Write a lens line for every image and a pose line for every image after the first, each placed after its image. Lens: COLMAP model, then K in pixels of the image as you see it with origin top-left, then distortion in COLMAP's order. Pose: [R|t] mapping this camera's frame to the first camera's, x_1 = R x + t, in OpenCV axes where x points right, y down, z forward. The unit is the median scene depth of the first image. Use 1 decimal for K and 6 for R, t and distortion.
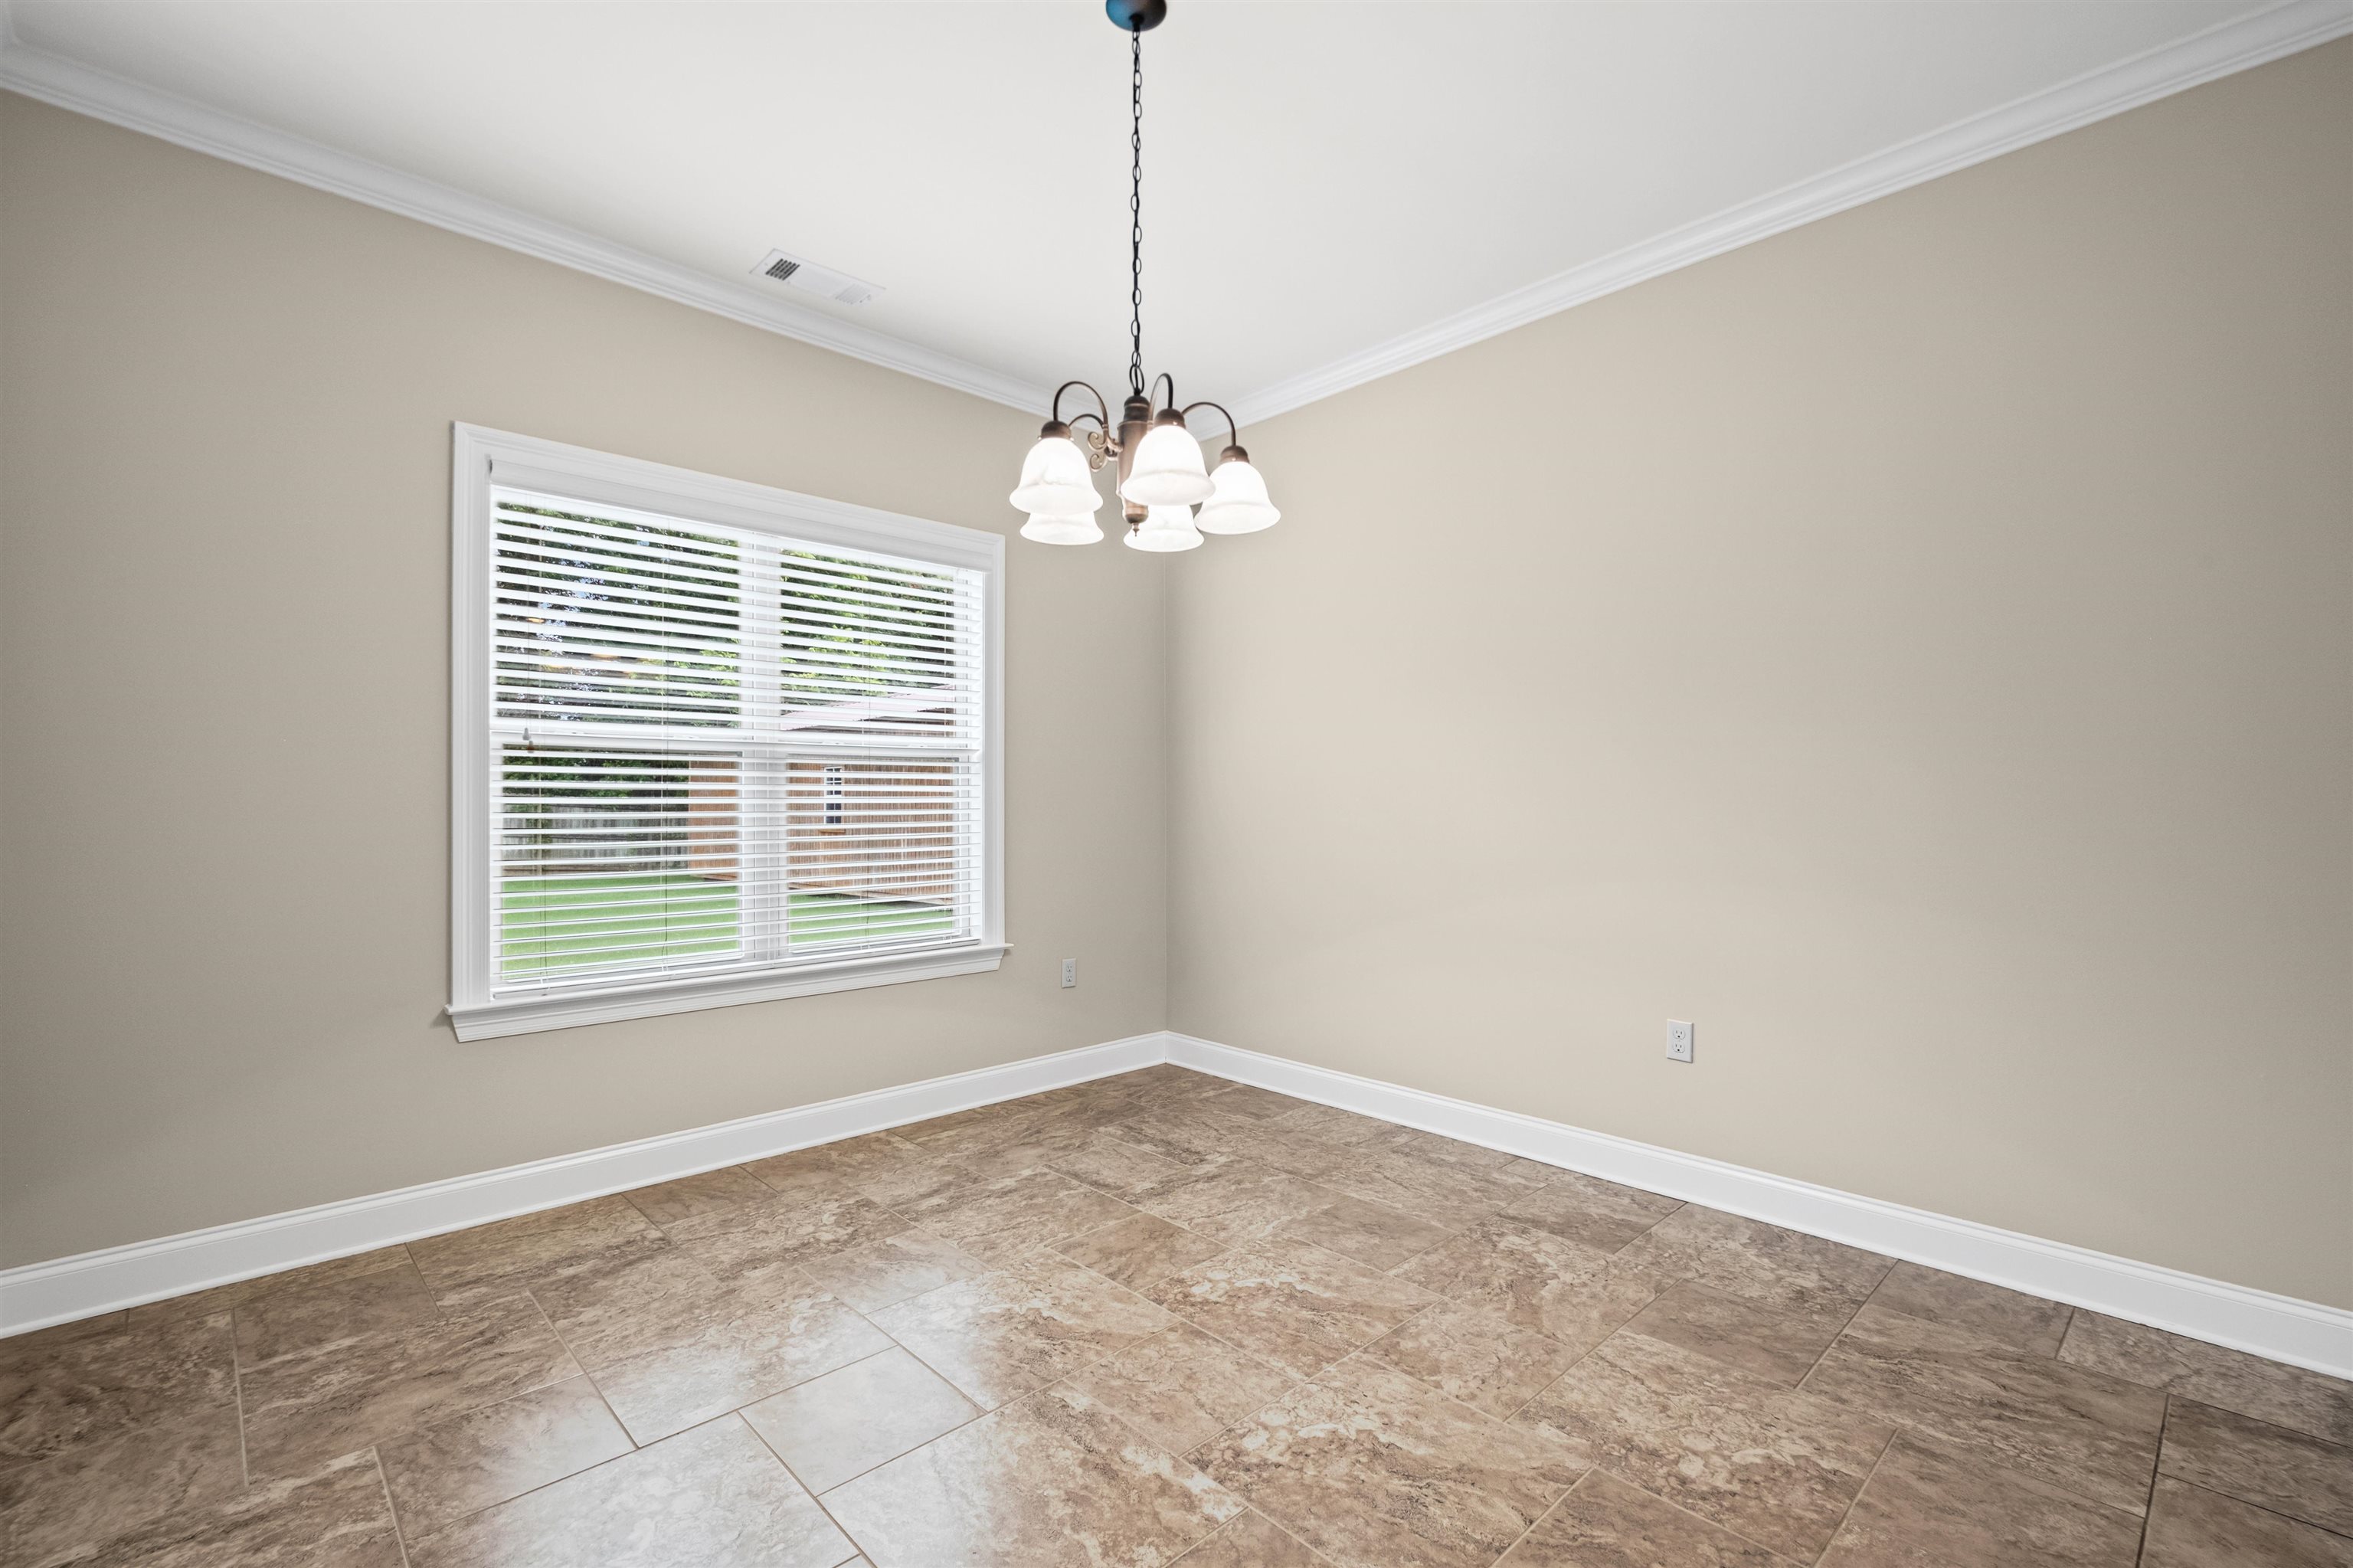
lens RADIAL K [[1037.5, 0, 1178.3], [0, 1037.5, 791.6], [0, 0, 1]] dist [0.001966, -0.001711]
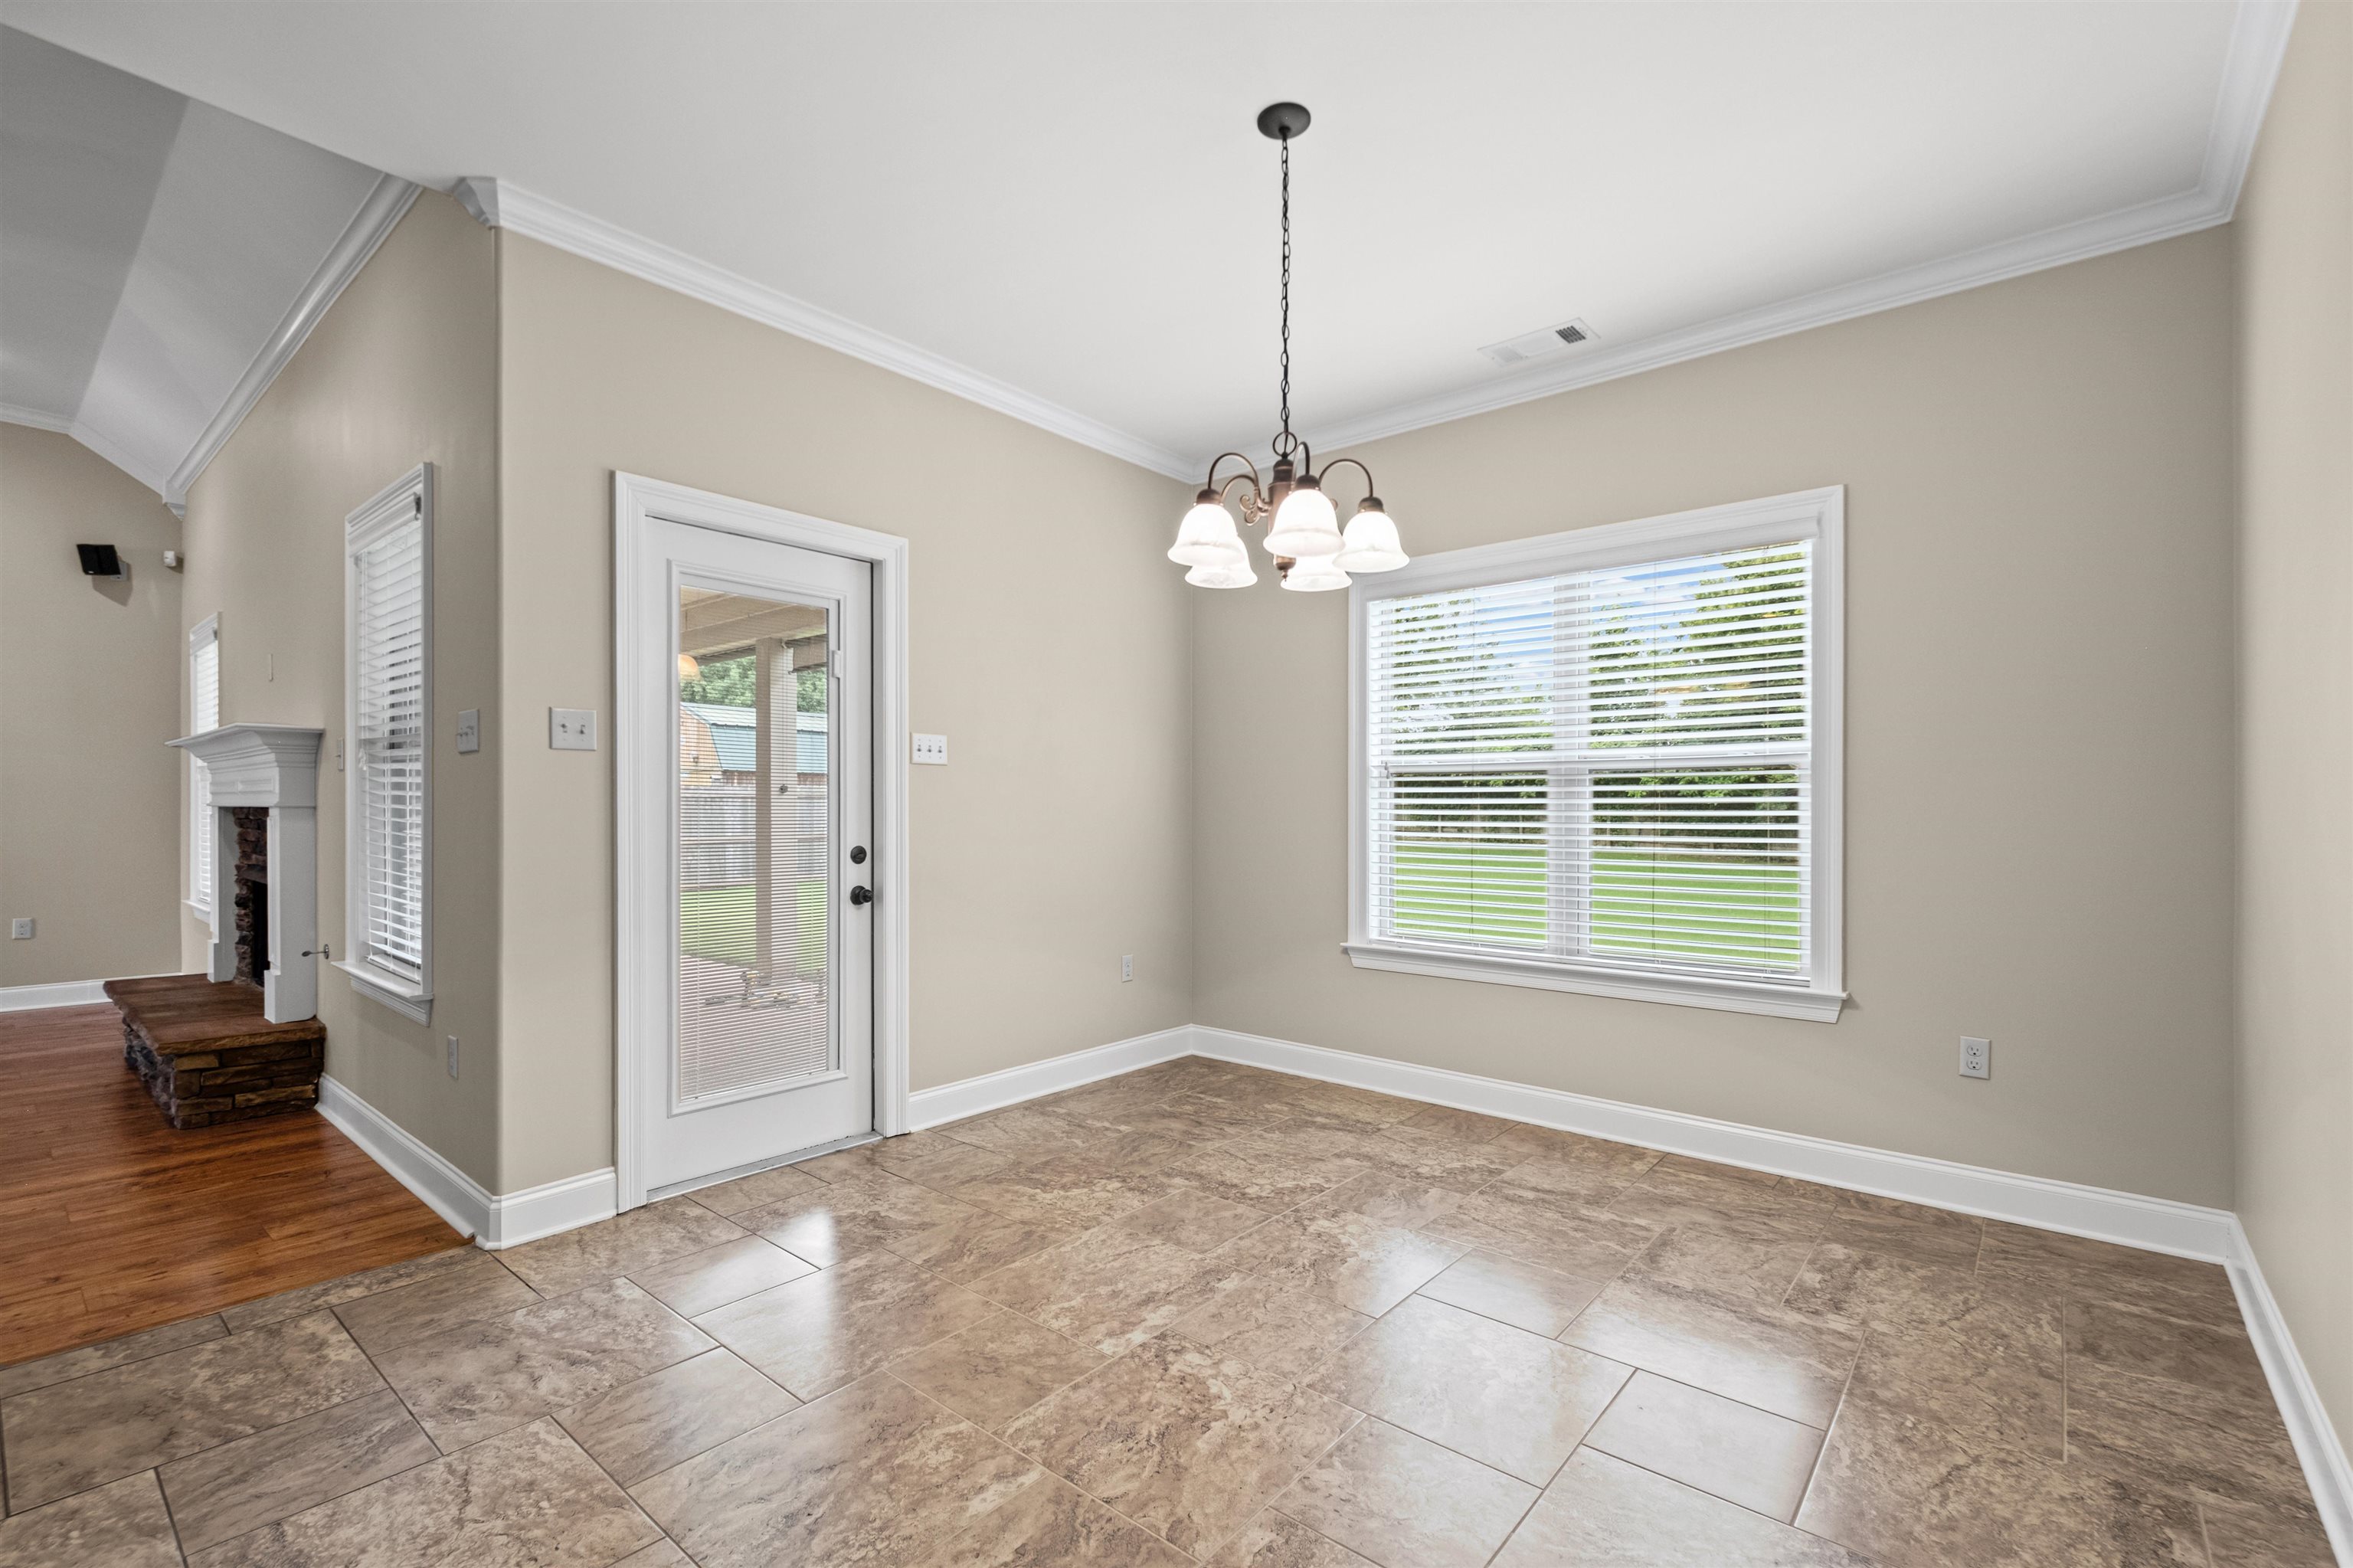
lens RADIAL K [[1037.5, 0, 1177.9], [0, 1037.5, 797.4], [0, 0, 1]] dist [0.001966, -0.001711]
pose [[0.108730, -0.011355, -0.994006, 0.730665], [0.000550, 0.999935, -0.011362, 0.004820], [0.994071, 0.000689, 0.108729, 0.503170]]
